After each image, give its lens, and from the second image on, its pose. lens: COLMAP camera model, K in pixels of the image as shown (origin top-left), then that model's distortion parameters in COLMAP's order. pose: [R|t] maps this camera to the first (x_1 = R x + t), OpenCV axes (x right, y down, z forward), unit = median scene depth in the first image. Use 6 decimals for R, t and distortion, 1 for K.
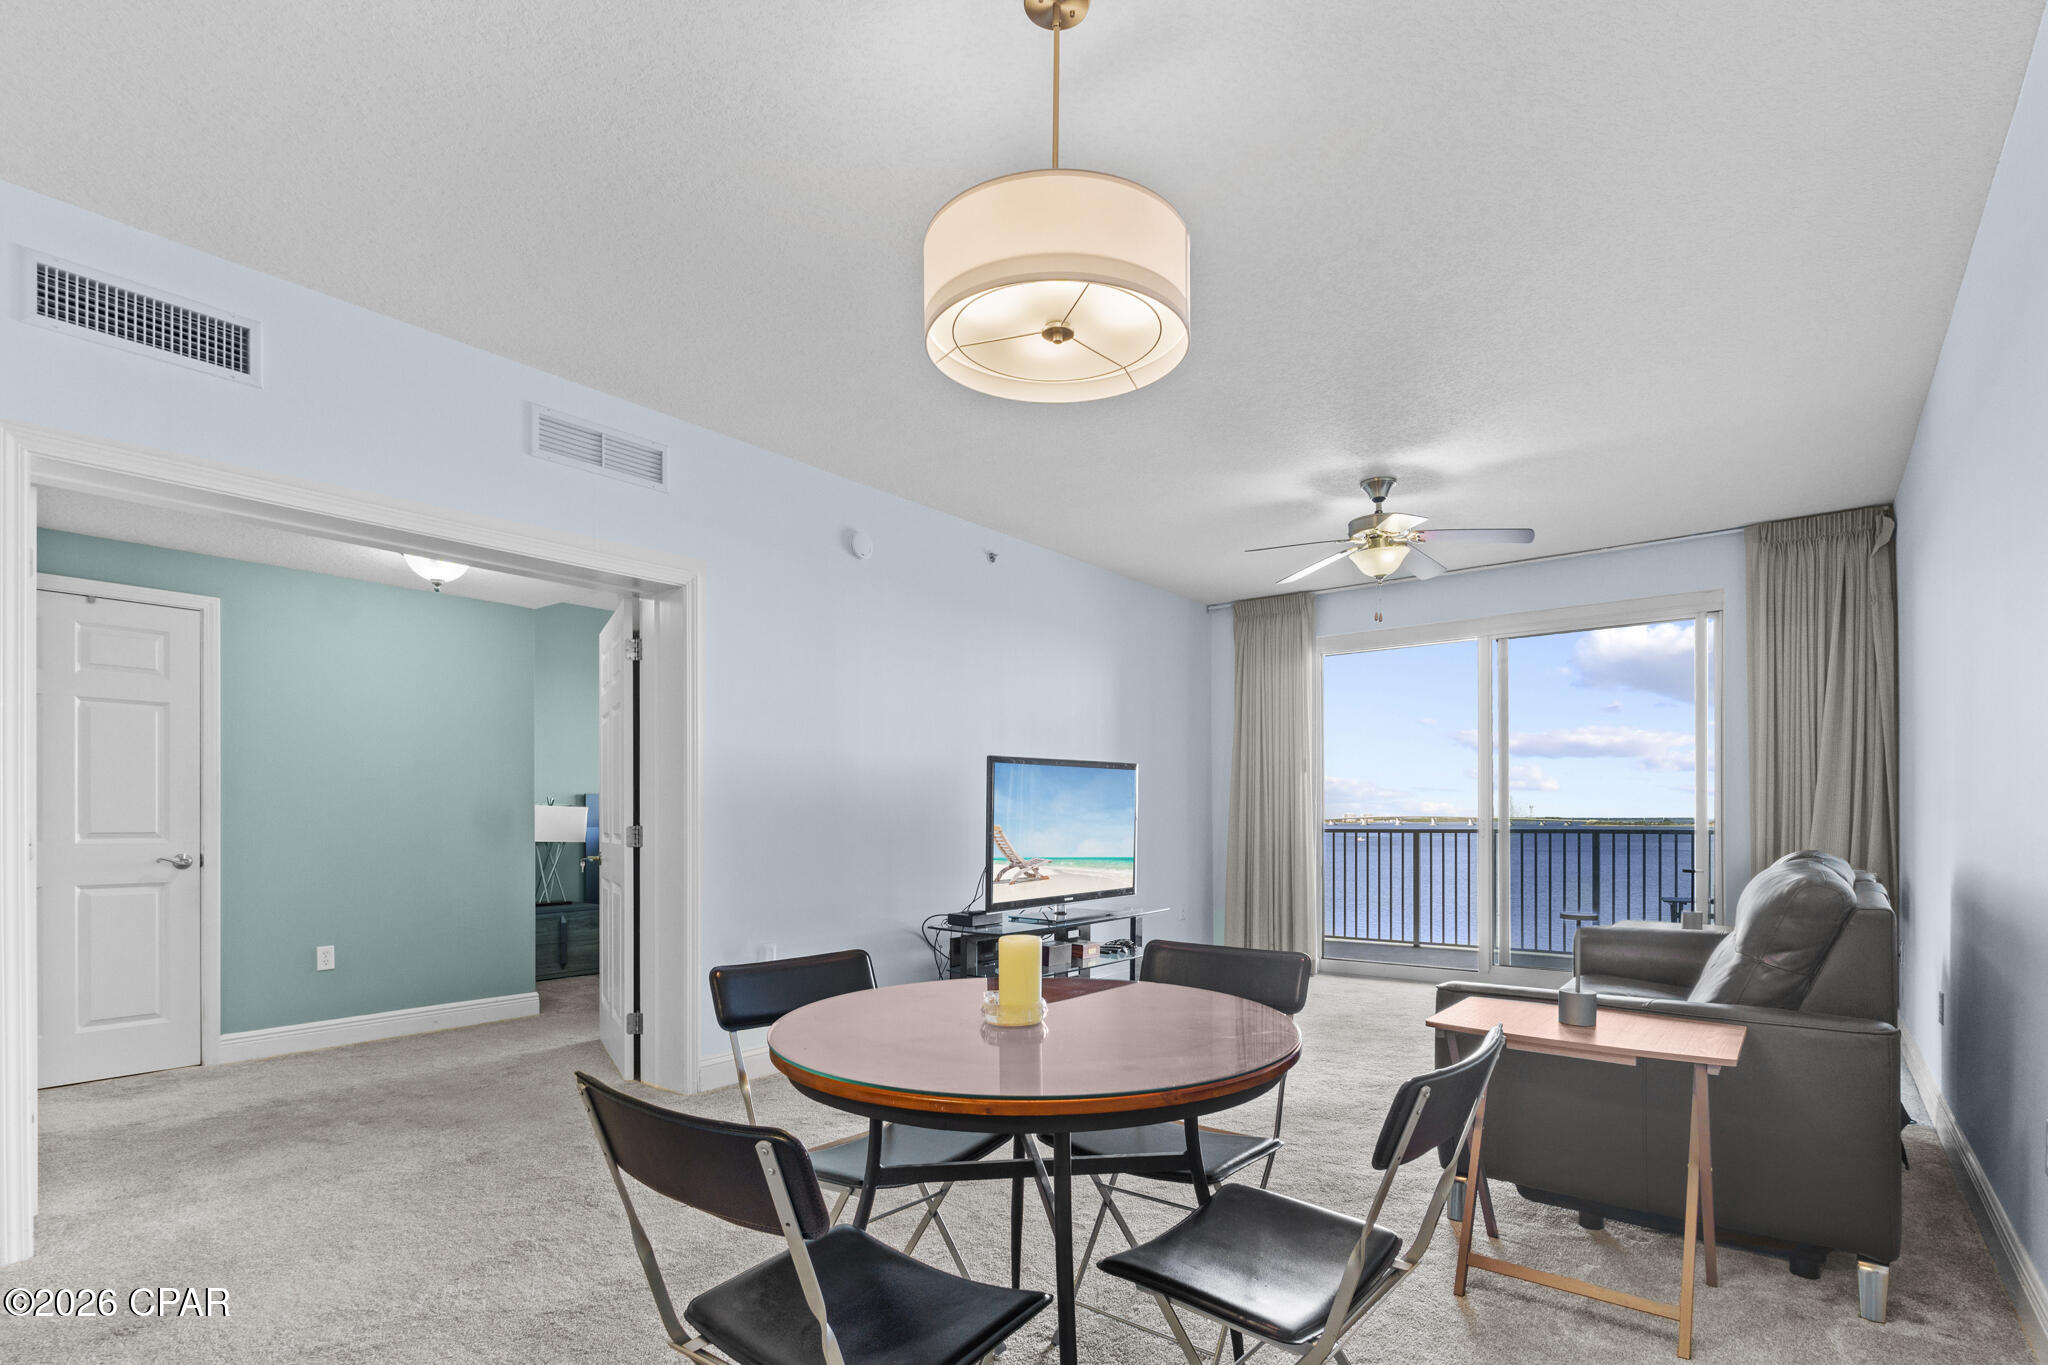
lens RADIAL K [[981.9, 0, 1019.2], [0, 981.9, 741.1], [0, 0, 1]] dist [-0.007485, 0.000377]
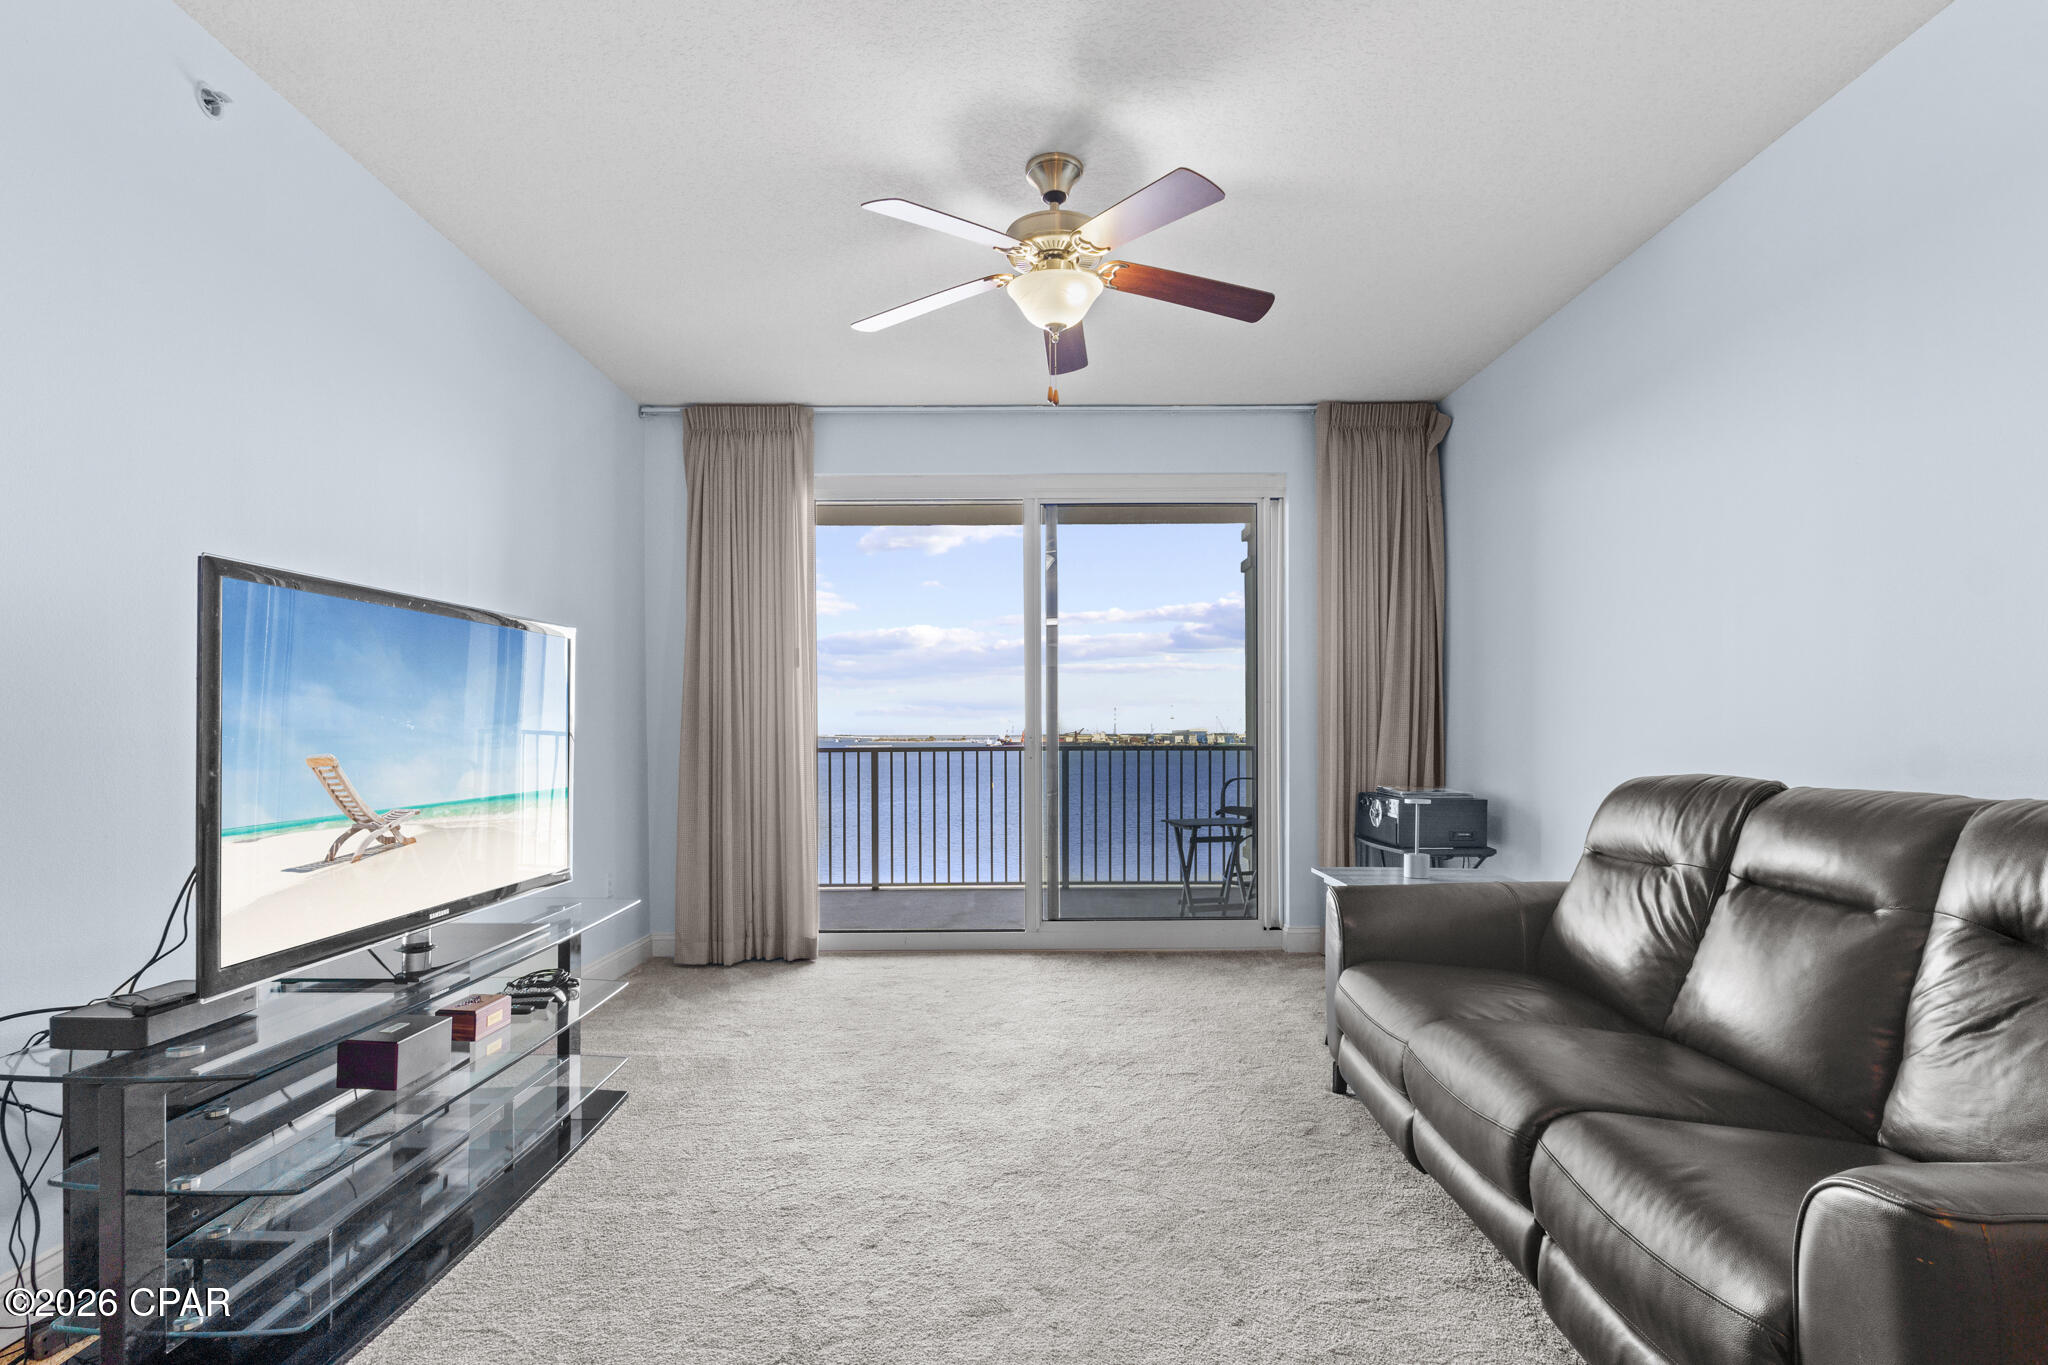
lens RADIAL K [[981.9, 0, 1019.2], [0, 981.9, 741.1], [0, 0, 1]] dist [-0.007485, 0.000377]
pose [[0.786900, -0.005964, 0.617051, -0.014772], [-0.045760, 0.996636, 0.067988, 0.037660], [-0.615381, -0.081736, 0.783981, 0.471388]]
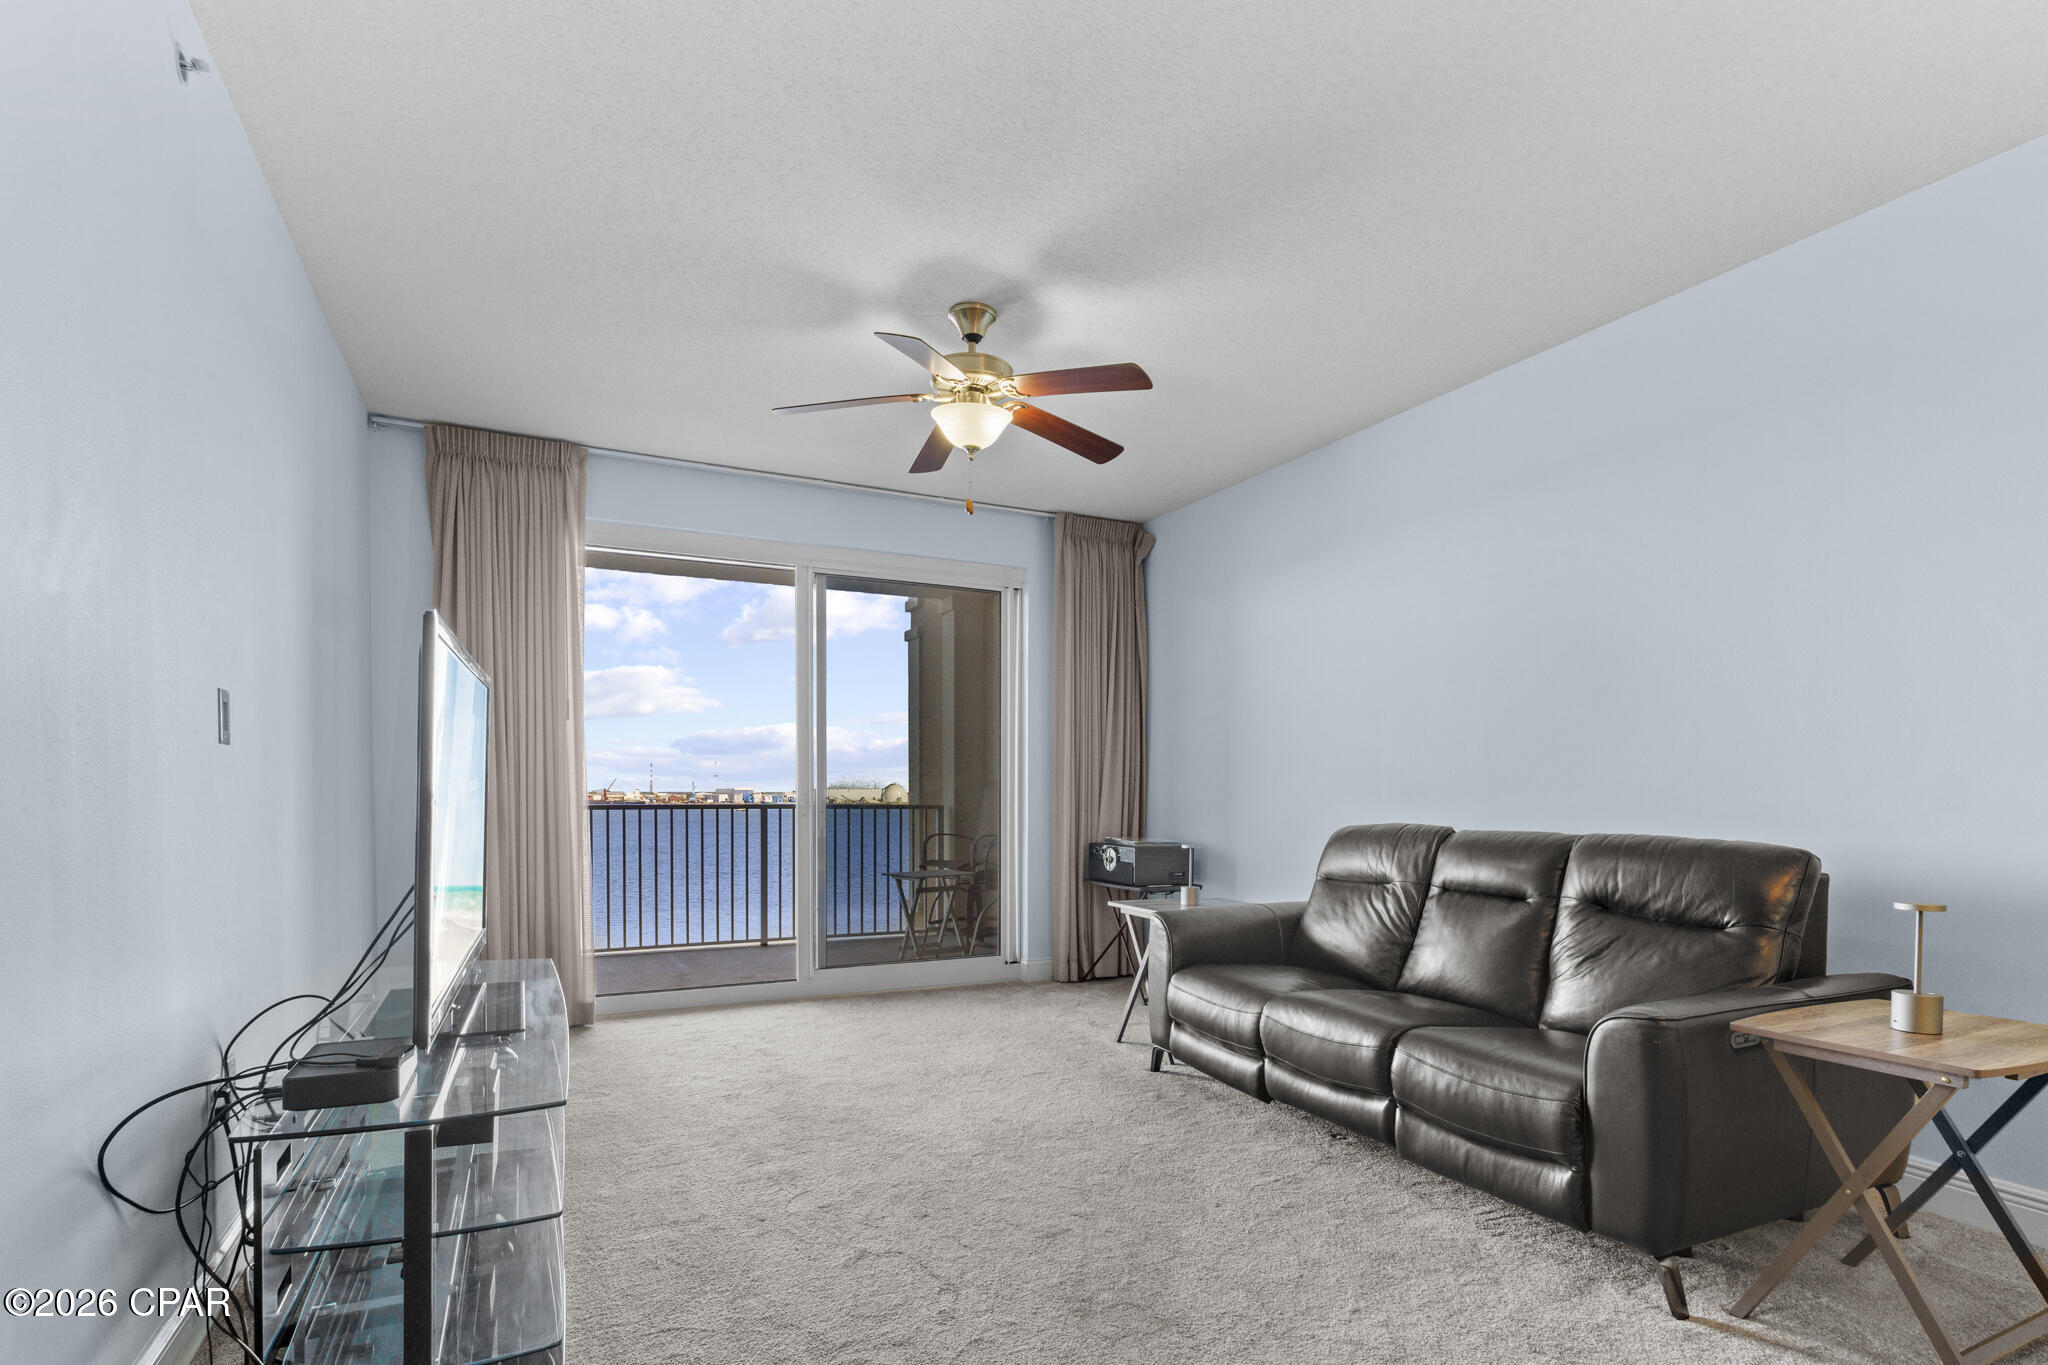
lens RADIAL K [[1003.5, 0, 1040.9], [0, 1003.5, 811.8], [0, 0, 1]] dist [-0.008162, -0.001153]
pose [[0.429120, -0.012905, 0.903155, -0.234479], [-0.076255, 0.995811, 0.050460, 0.045295], [-0.900023, -0.090523, 0.426338, 0.560262]]
